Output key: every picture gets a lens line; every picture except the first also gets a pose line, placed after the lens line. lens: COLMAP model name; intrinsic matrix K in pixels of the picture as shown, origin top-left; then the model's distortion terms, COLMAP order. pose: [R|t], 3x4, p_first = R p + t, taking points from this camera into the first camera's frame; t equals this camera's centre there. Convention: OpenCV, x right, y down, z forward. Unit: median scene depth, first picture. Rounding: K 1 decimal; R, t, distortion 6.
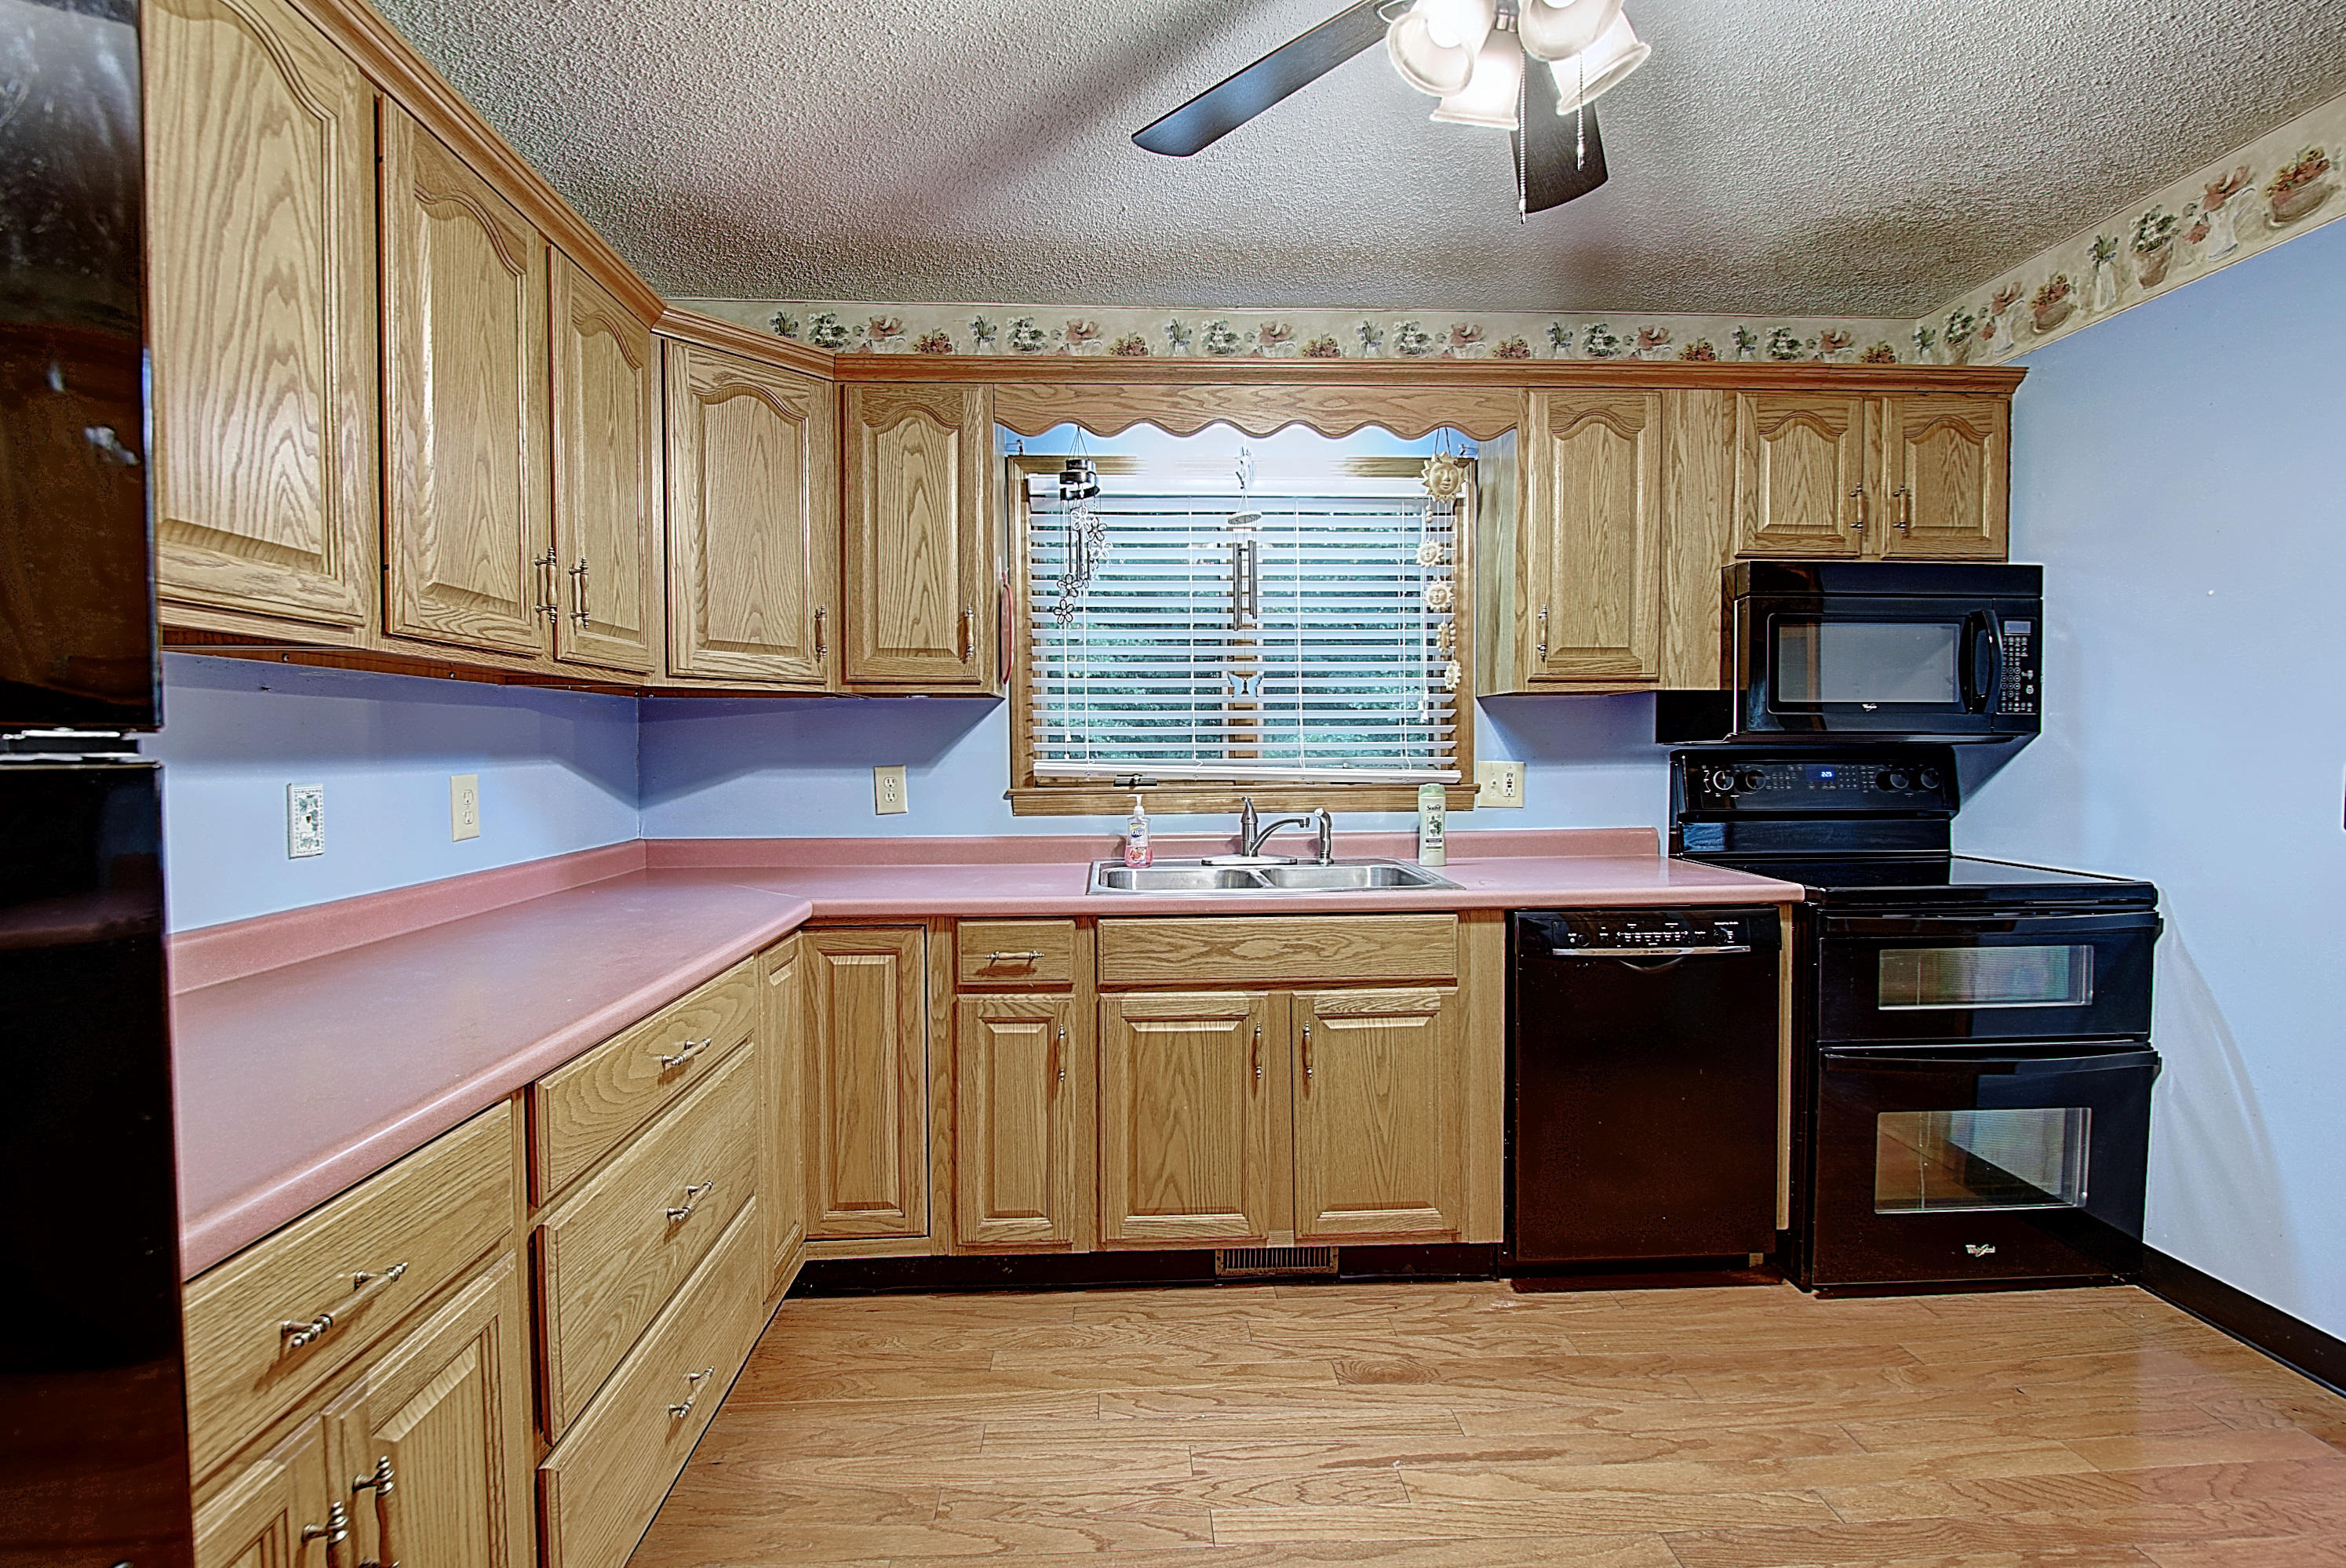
lens RADIAL K [[1038.8, 0, 1169.7], [0, 1038.8, 775.1], [0, 0, 1]] dist [0.002749, 0.000154]
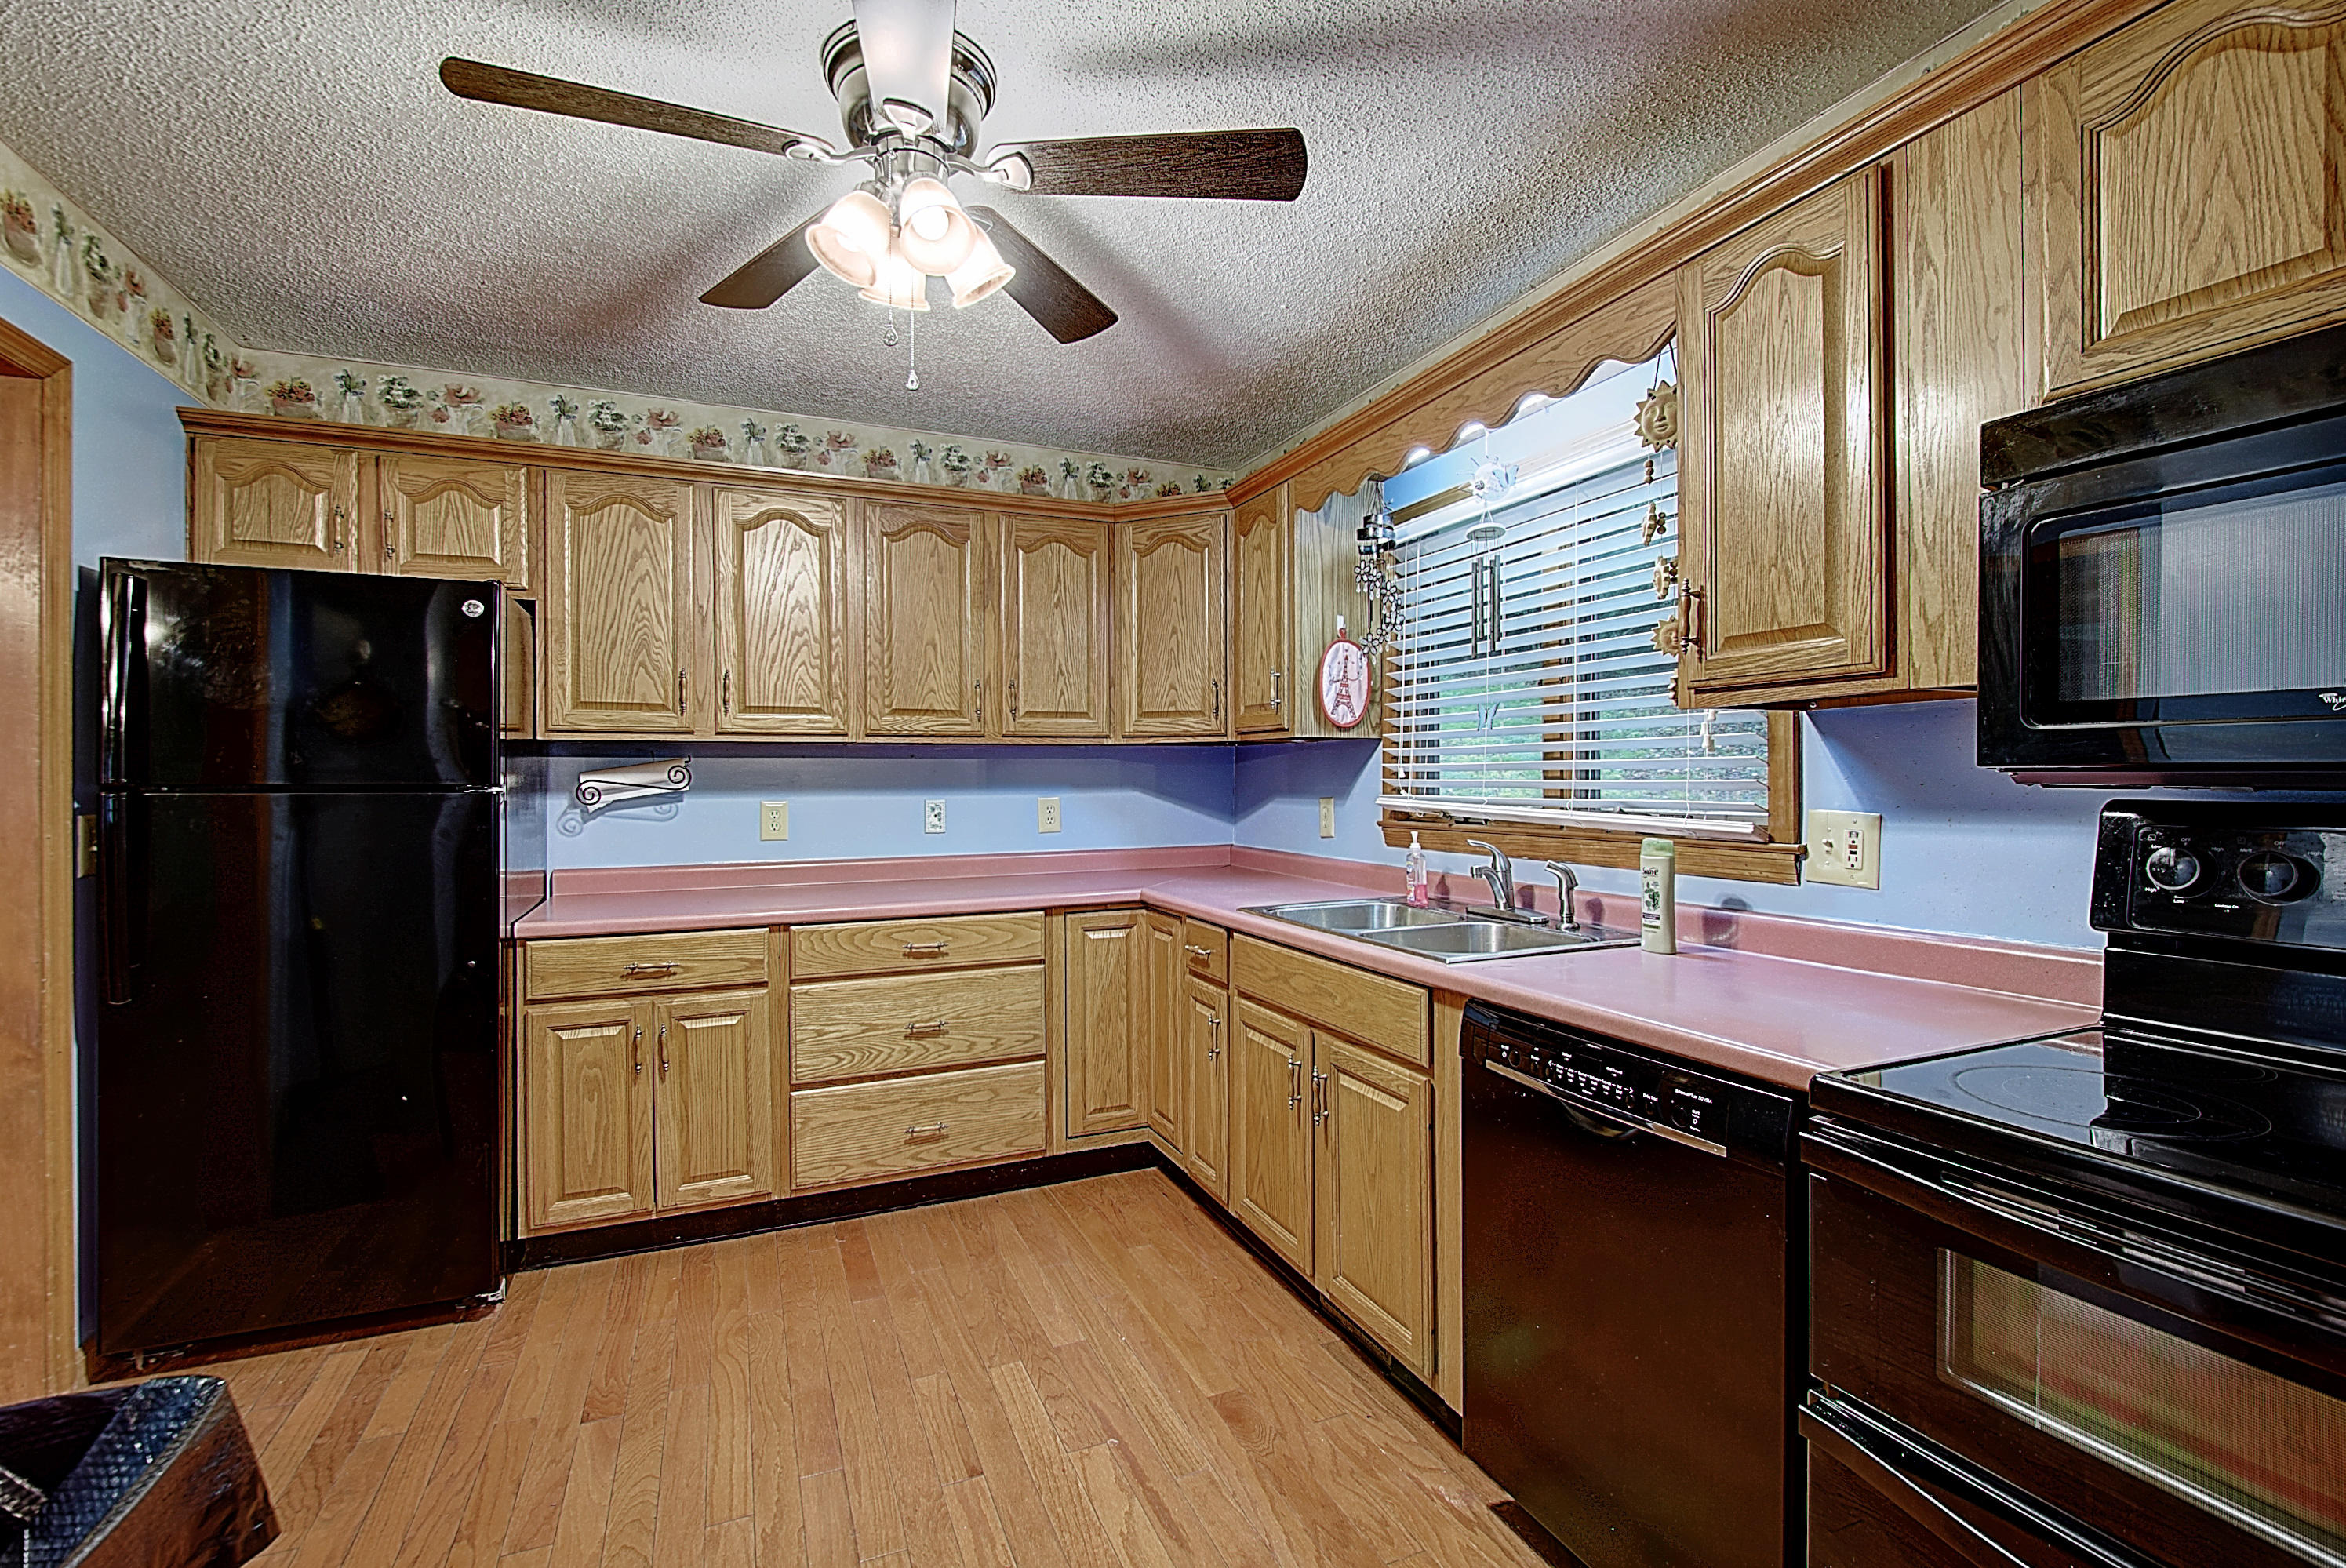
lens RADIAL K [[1039.0, 0, 1178.2], [0, 1039.0, 778.2], [0, 0, 1]] dist [0.002749, 0.000154]
pose [[0.344308, 0.004835, -0.938844, 0.992283], [-0.022588, 0.999740, -0.003135, -0.028898], [0.938585, 0.022286, 0.344328, 0.523299]]
